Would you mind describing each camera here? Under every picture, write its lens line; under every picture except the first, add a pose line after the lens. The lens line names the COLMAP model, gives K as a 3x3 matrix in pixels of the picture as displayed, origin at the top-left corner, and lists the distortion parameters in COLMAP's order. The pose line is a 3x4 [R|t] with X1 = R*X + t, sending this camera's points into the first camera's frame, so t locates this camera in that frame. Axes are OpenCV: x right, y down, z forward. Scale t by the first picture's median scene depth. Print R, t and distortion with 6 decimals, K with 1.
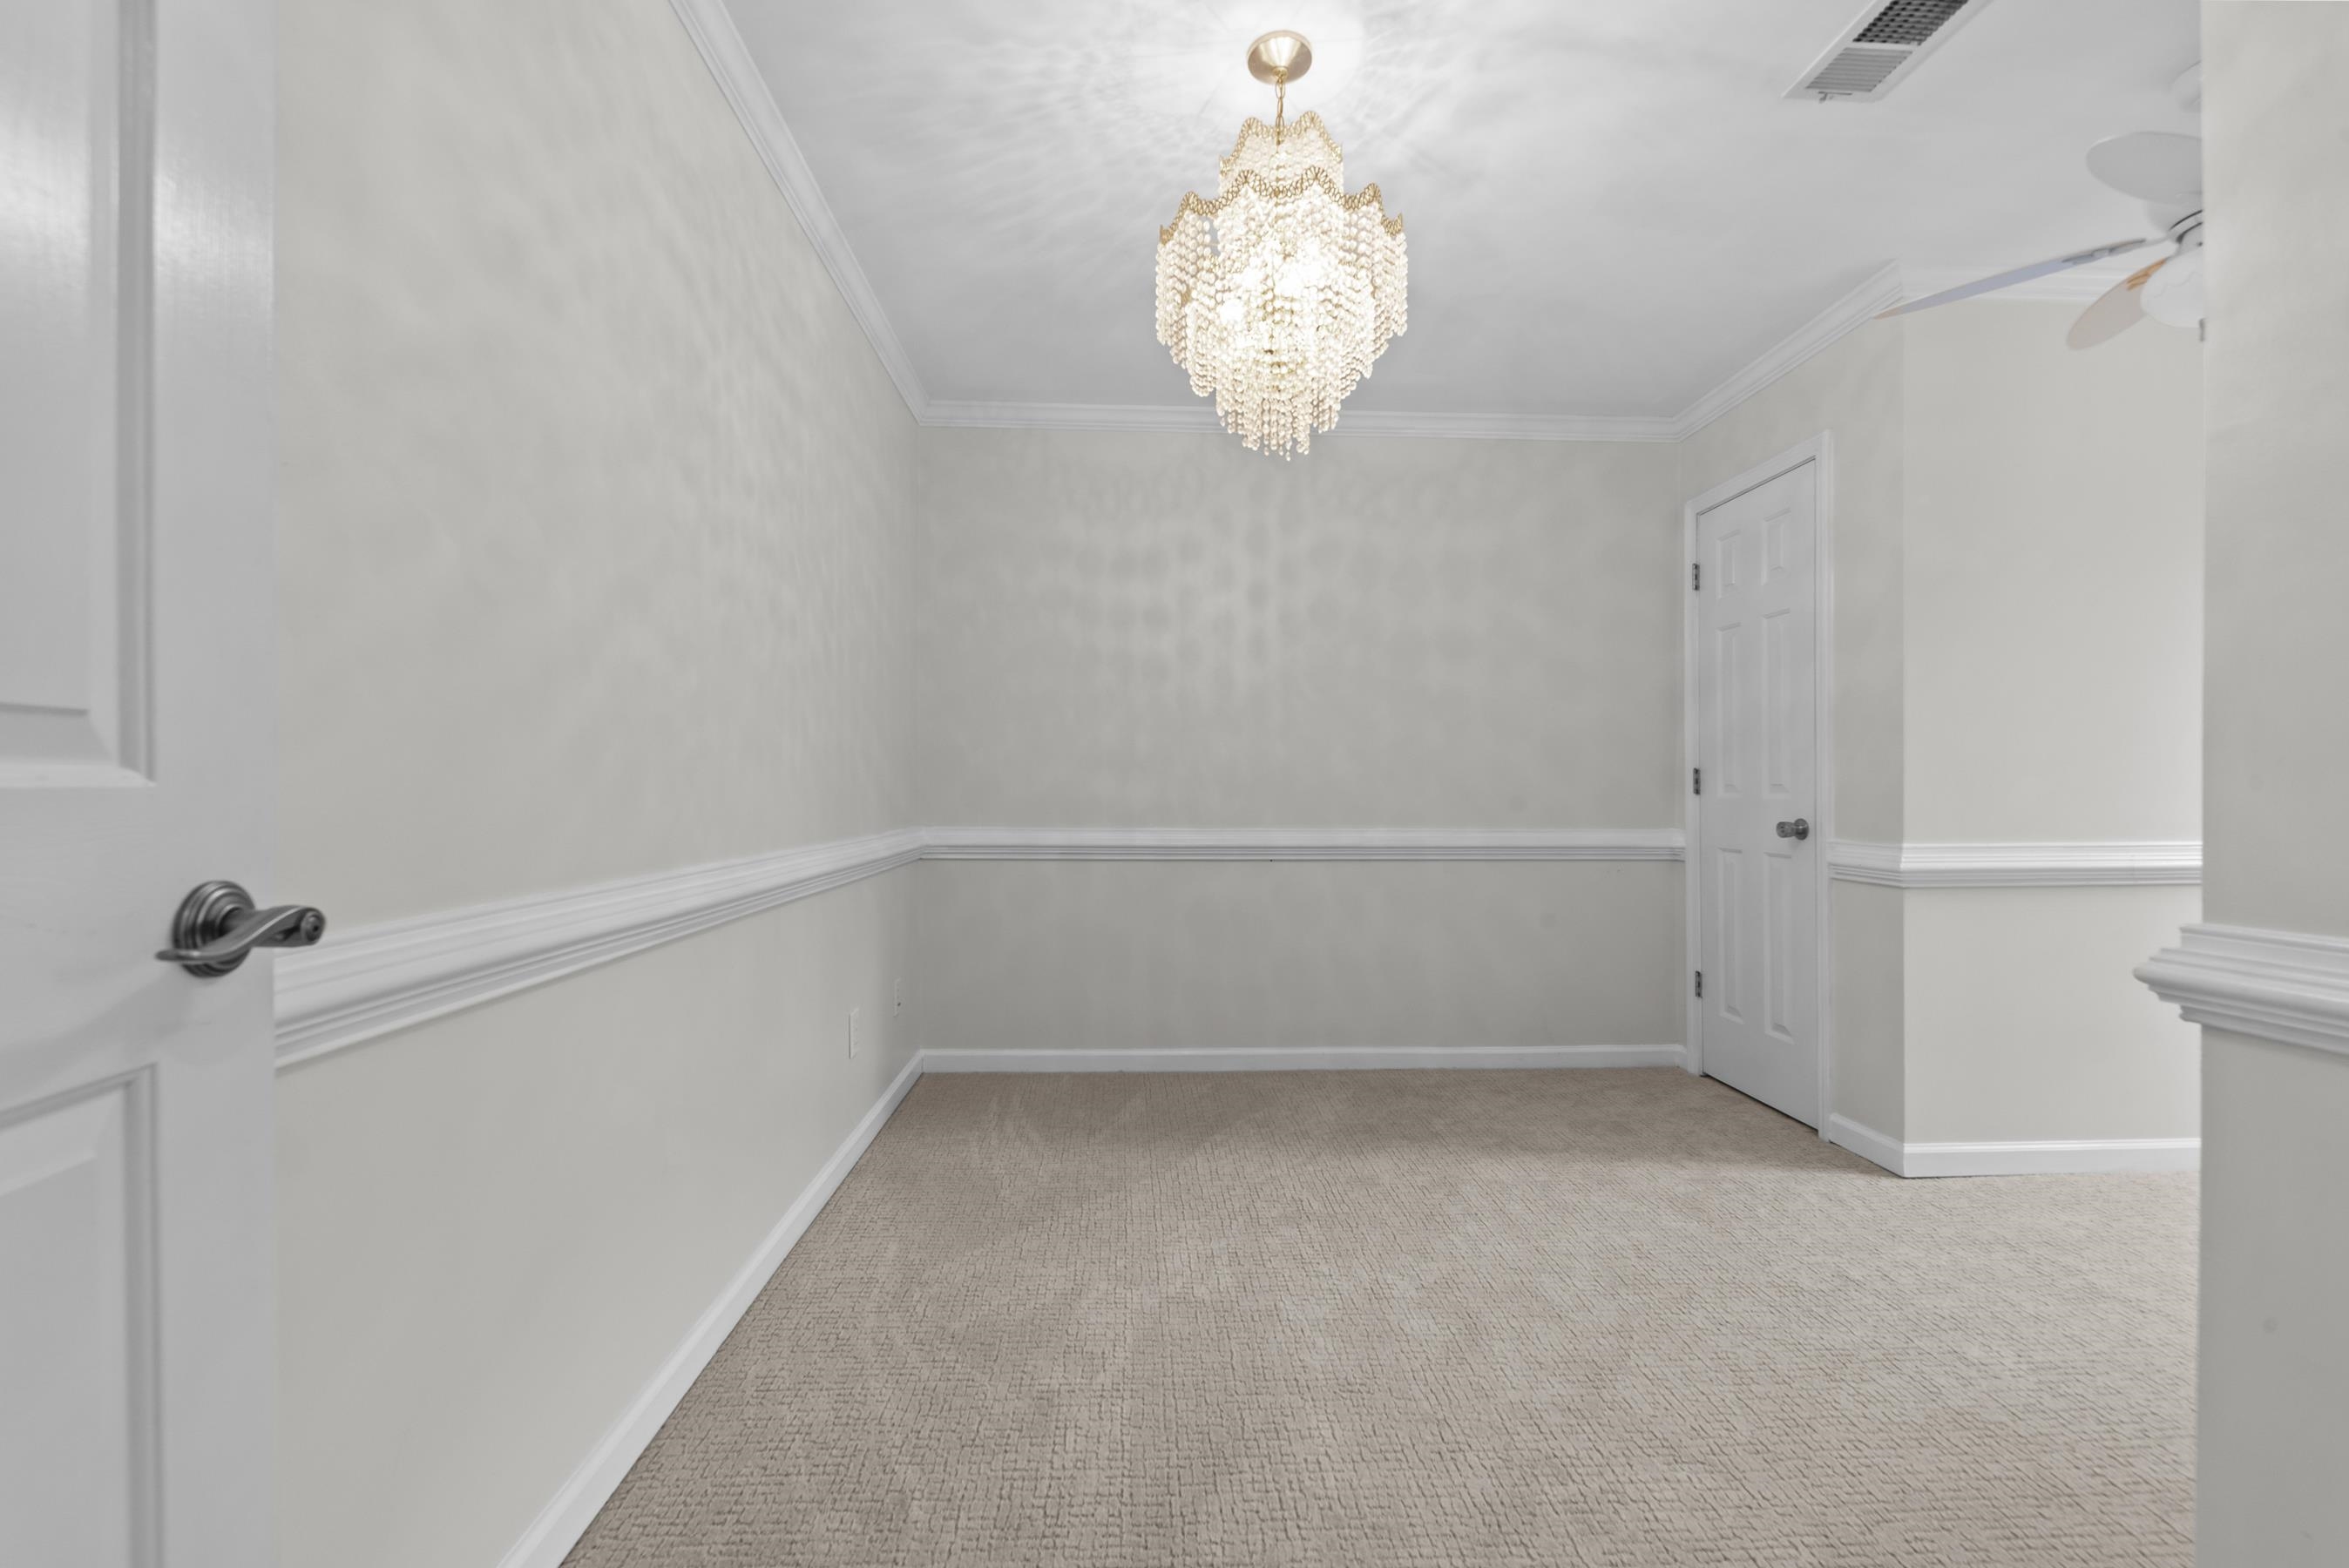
lens RADIAL K [[992.3, 0, 1174.9], [0, 992.3, 788.4], [0, 0, 1]] dist [0.003713, -0.001098]
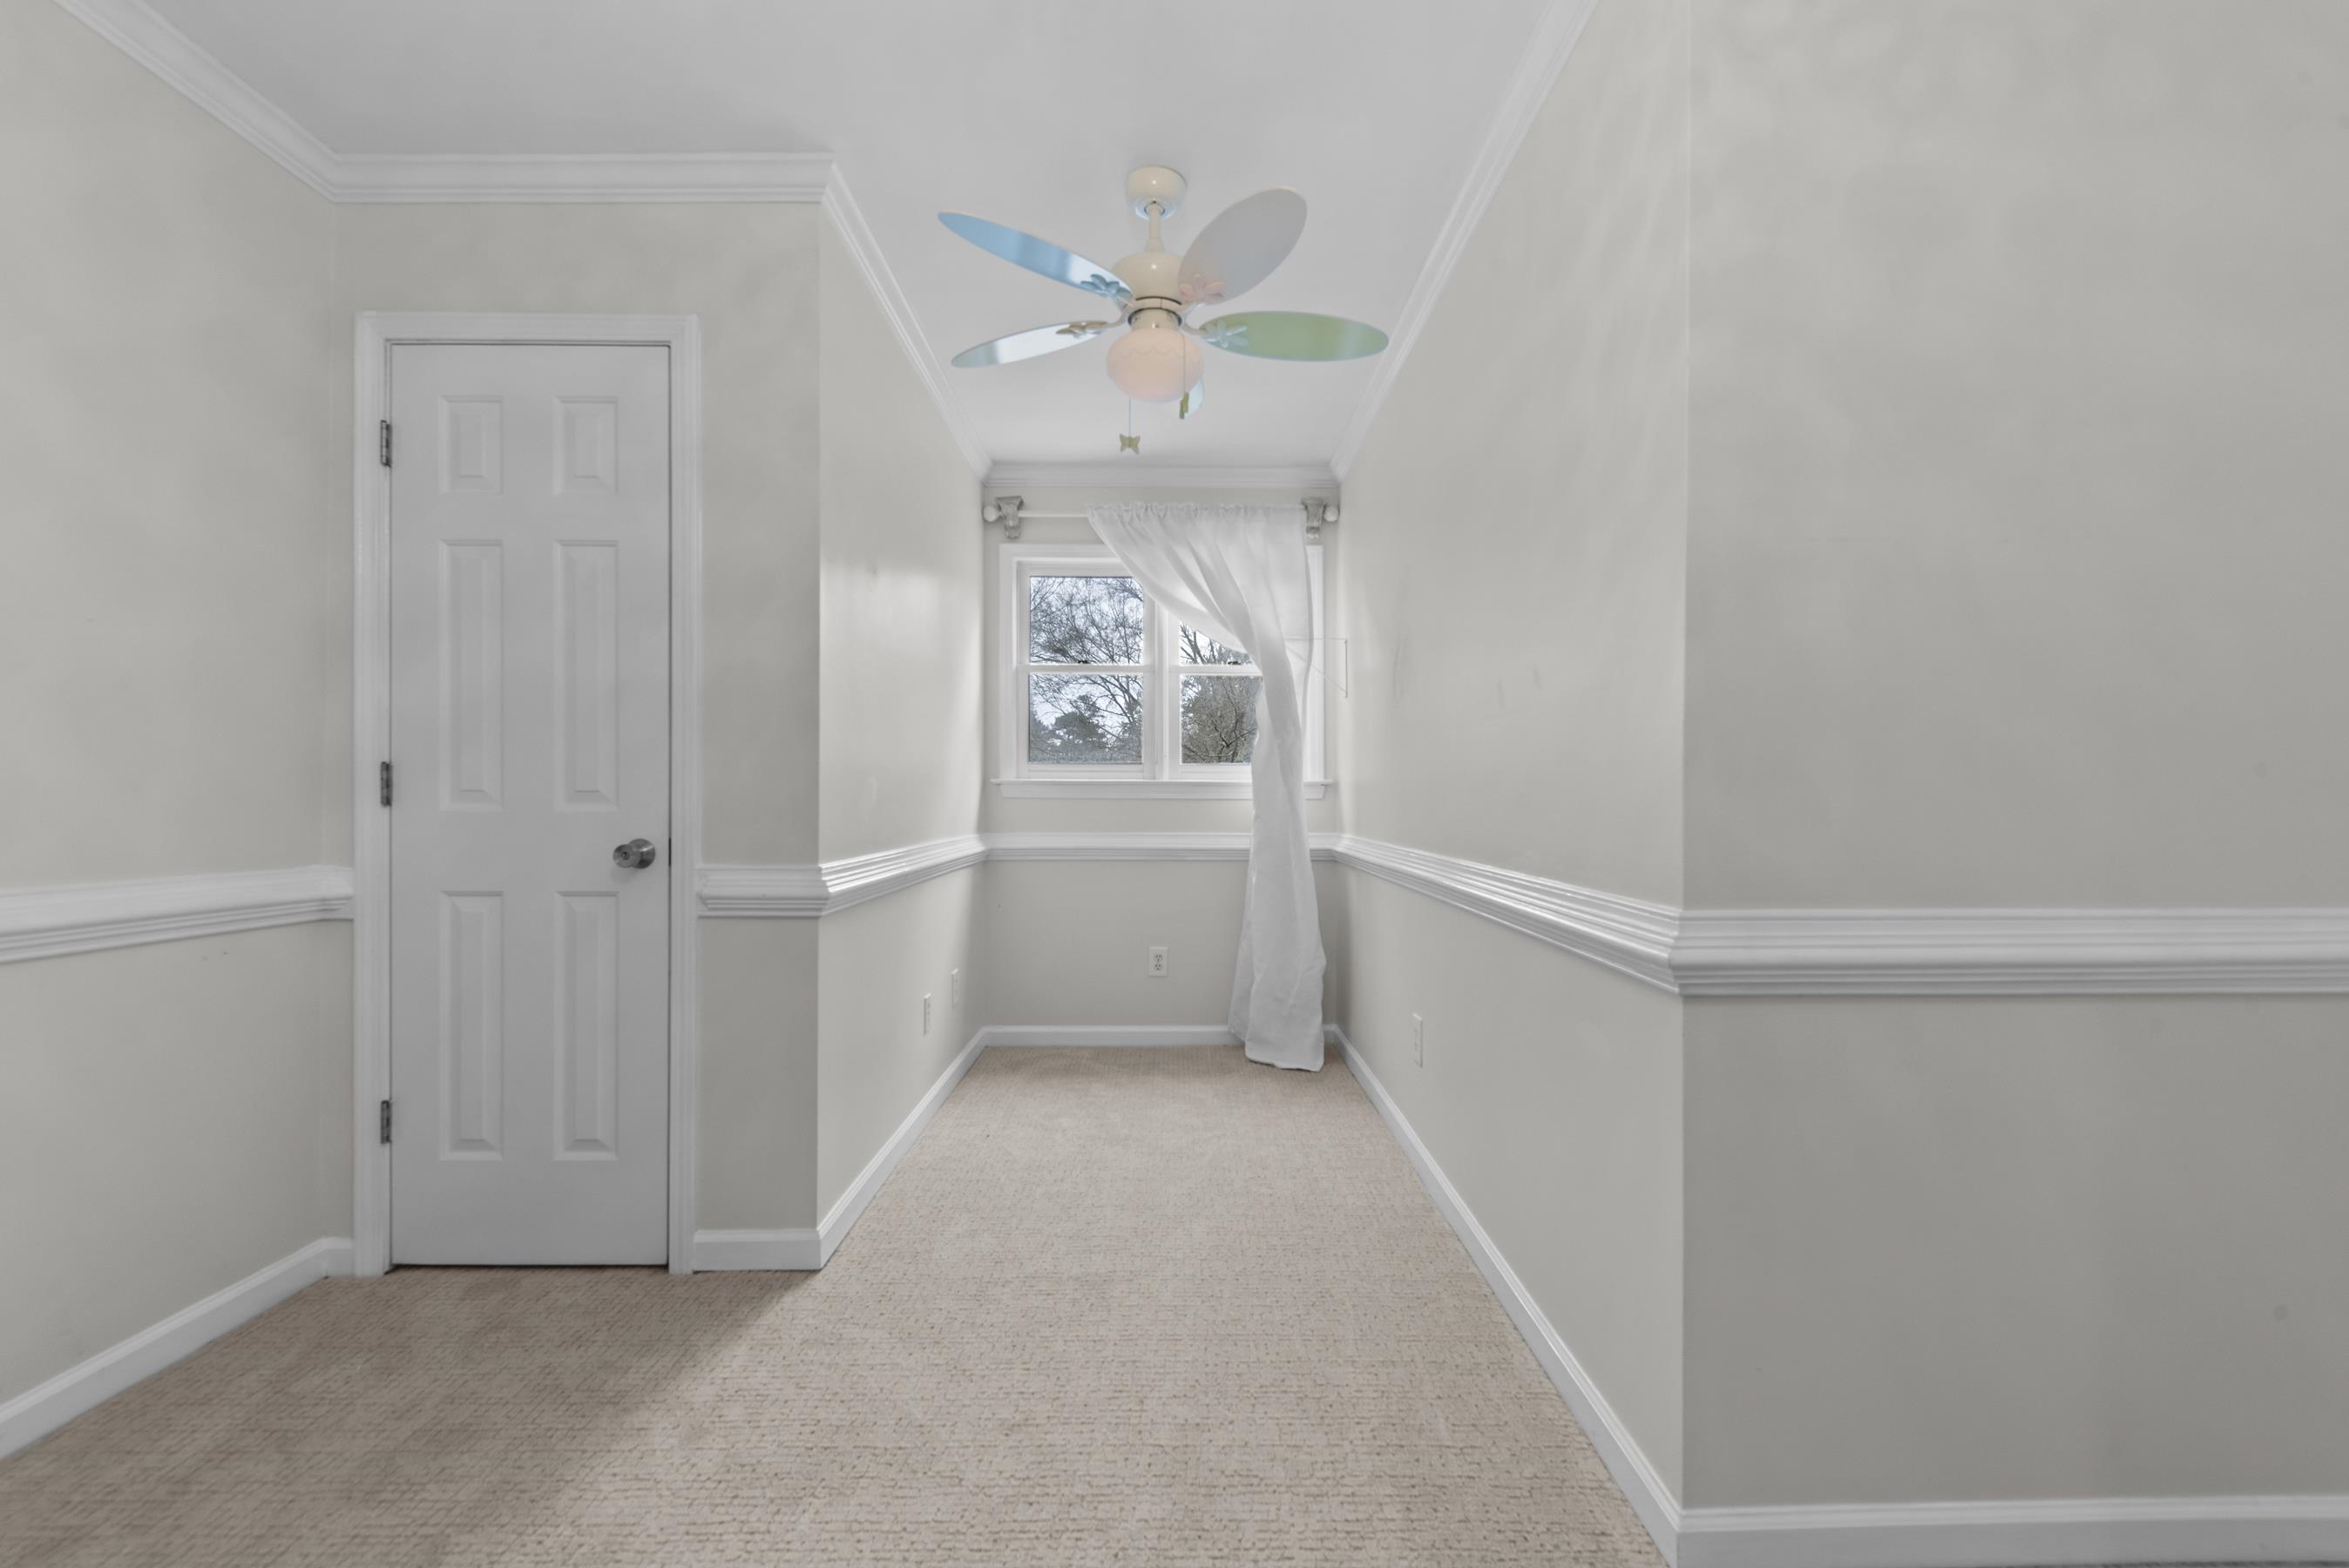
lens RADIAL K [[992.3, 0, 1180.1], [0, 992.3, 788.3], [0, 0, 1]] dist [0.003713, -0.001098]
pose [[0.034121, 0.005718, 0.999401, -0.067335], [-0.001331, 0.999983, -0.005676, -0.002034], [-0.999417, -0.001137, 0.034128, 0.565182]]
